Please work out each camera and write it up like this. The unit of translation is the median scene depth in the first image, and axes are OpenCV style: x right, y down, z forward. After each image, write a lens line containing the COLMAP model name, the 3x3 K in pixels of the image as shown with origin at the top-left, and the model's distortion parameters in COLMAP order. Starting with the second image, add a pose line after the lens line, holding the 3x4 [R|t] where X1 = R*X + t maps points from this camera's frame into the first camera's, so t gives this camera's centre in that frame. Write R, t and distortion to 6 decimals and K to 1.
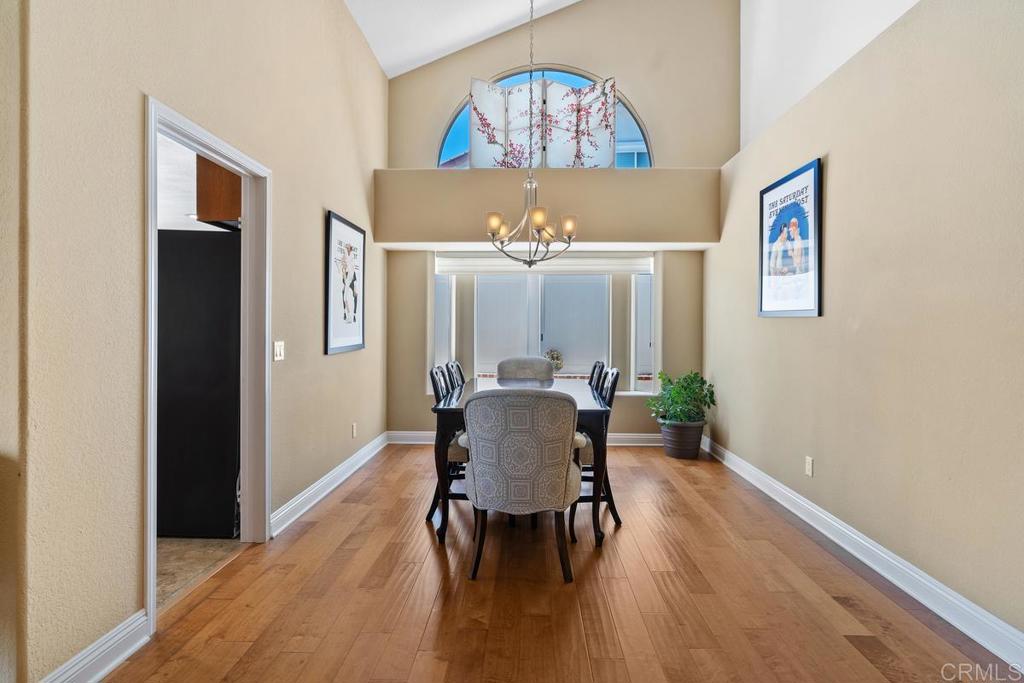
lens RADIAL K [[505.5, 0, 516.2], [0, 505.5, 331.6], [0, 0, 1]] dist [0.000192, 0.001034]
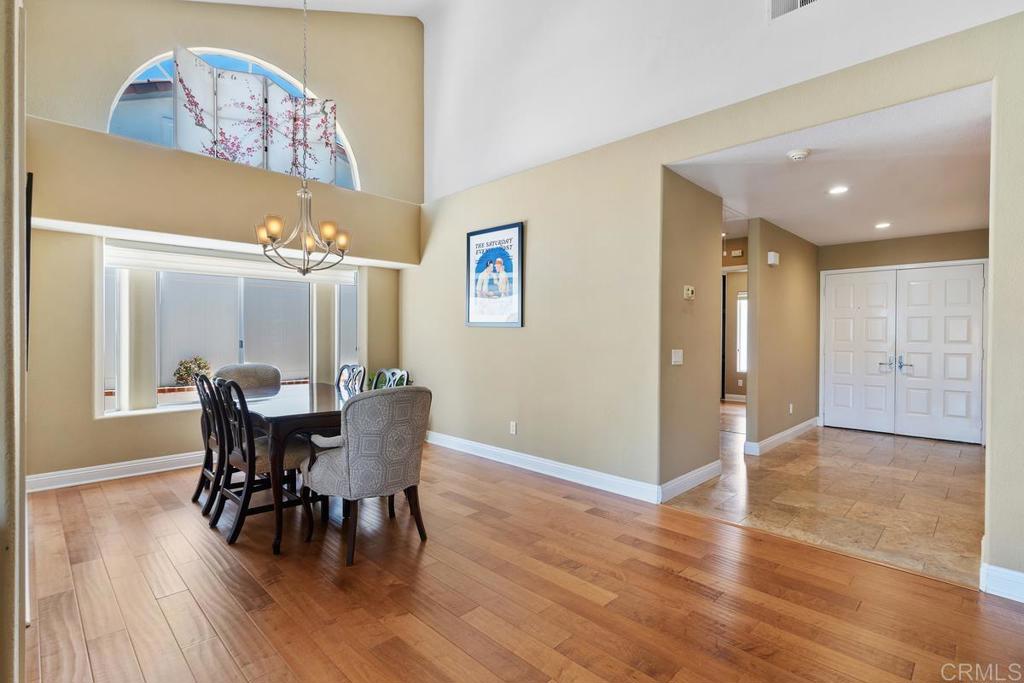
lens RADIAL K [[490.6, 0, 512.8], [0, 490.6, 341.3], [0, 0, 1]] dist [0.002870, 0.001417]
pose [[0.688222, -0.011064, 0.725416, -0.306047], [0.004702, 0.999931, 0.010790, -0.001818], [-0.725485, -0.004016, 0.688226, 0.007651]]
